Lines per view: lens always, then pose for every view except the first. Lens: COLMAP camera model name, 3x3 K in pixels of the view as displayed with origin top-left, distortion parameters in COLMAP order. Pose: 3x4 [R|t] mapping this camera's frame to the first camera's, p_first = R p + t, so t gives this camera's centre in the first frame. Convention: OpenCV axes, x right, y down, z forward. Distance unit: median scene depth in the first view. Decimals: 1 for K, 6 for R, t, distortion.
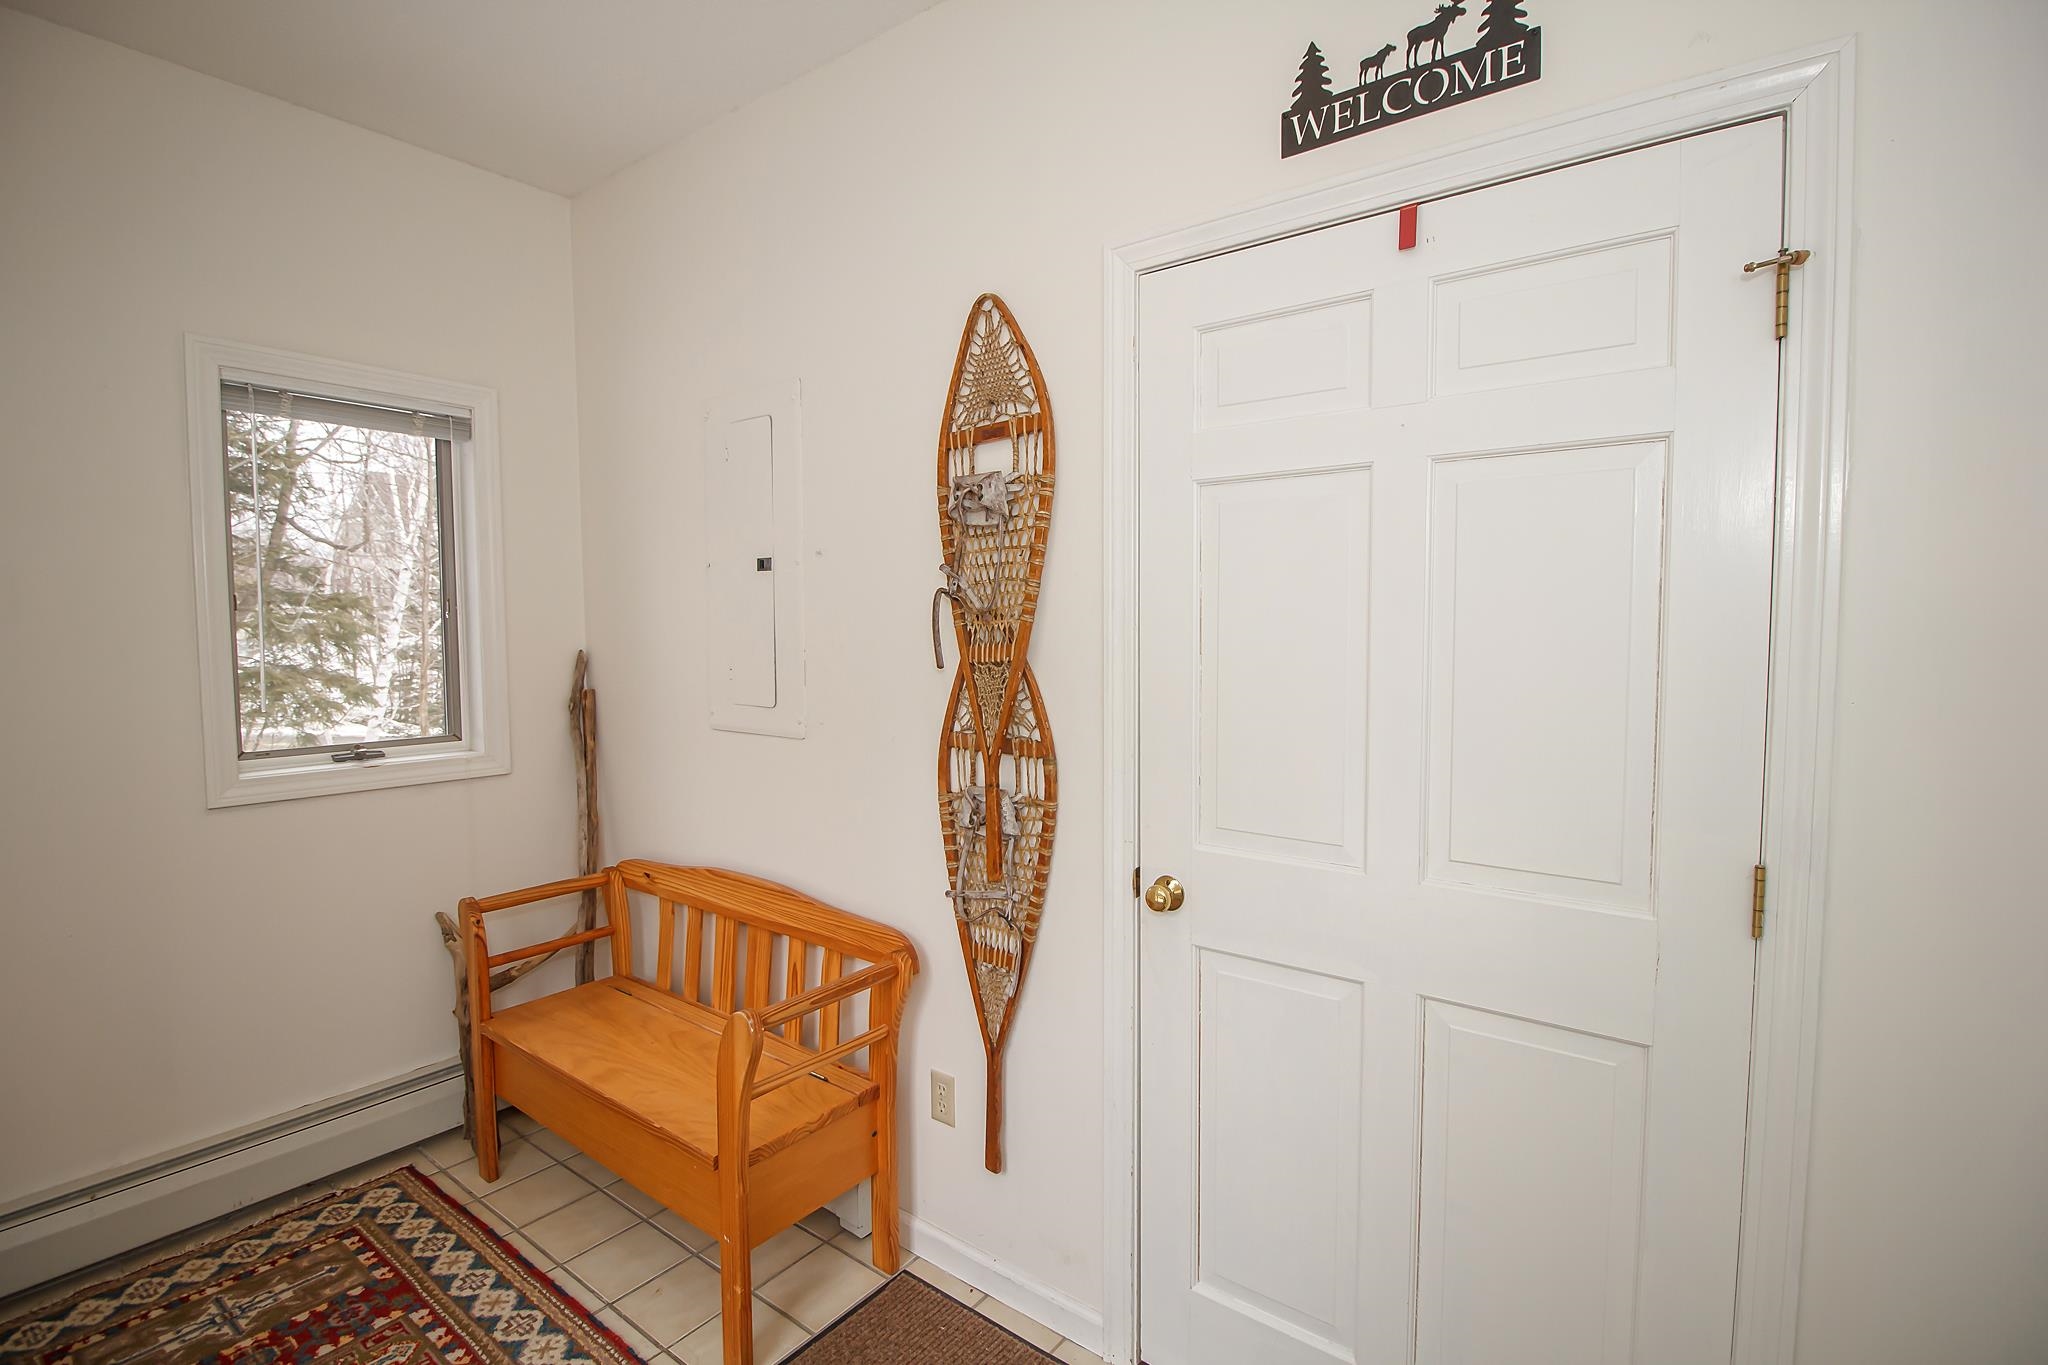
lens RADIAL K [[974.2, 0, 1028.8], [0, 974.2, 679.7], [0, 0, 1]] dist [-0.004283, -0.009972]
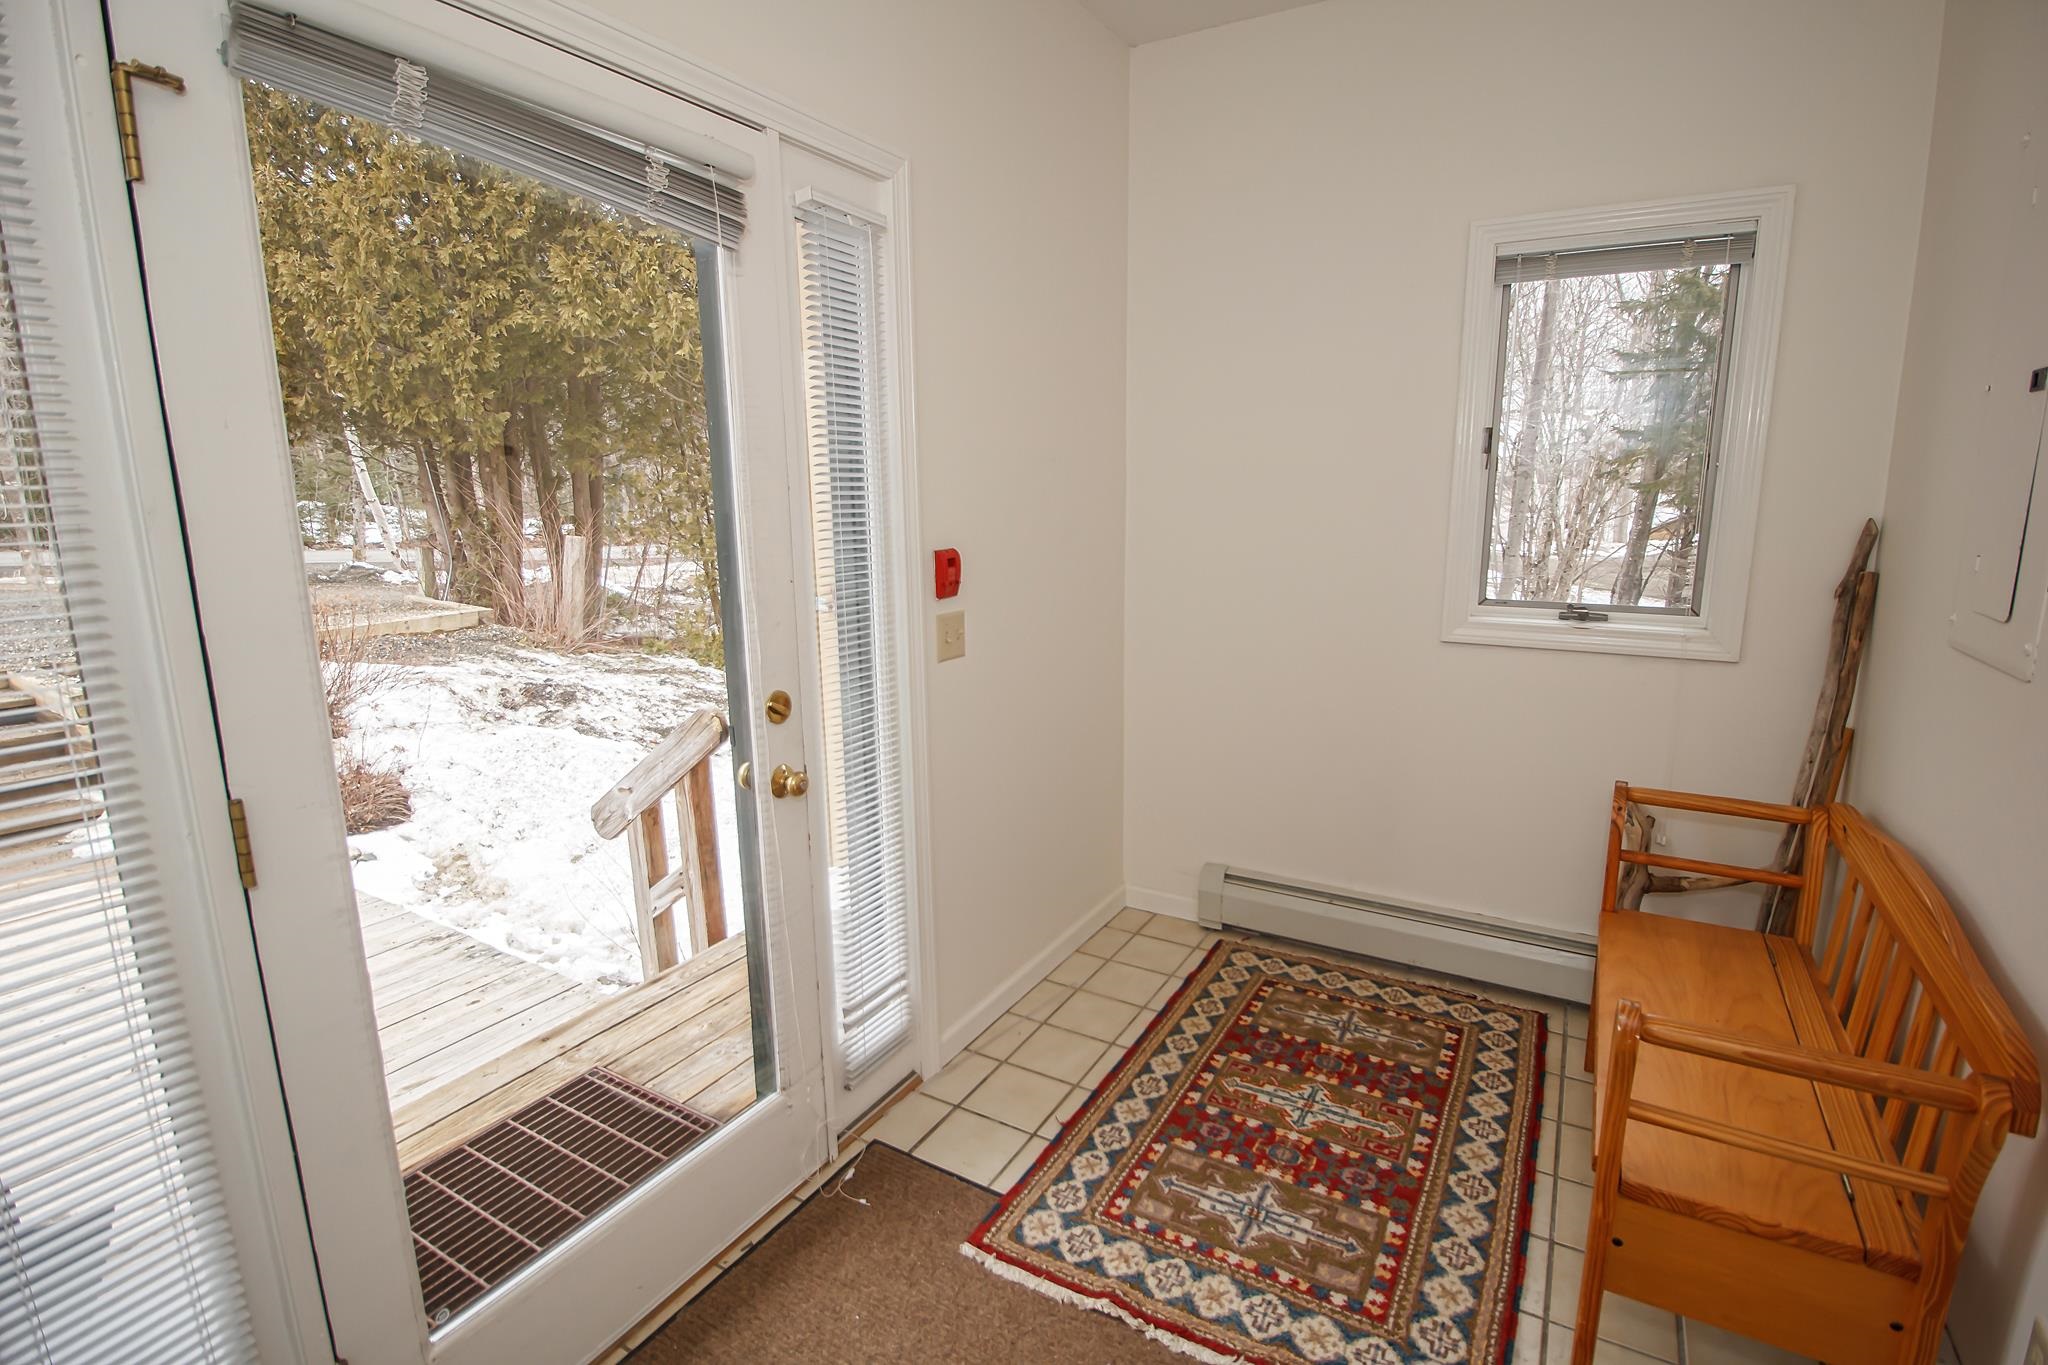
lens RADIAL K [[974.2, 0, 1029.0], [0, 974.2, 678.5], [0, 0, 1]] dist [-0.004283, -0.009972]
pose [[0.117561, 0.192206, -0.974288, 0.282391], [-0.052371, 0.980926, 0.187196, -0.020073], [0.991684, 0.029018, 0.125385, 0.362546]]
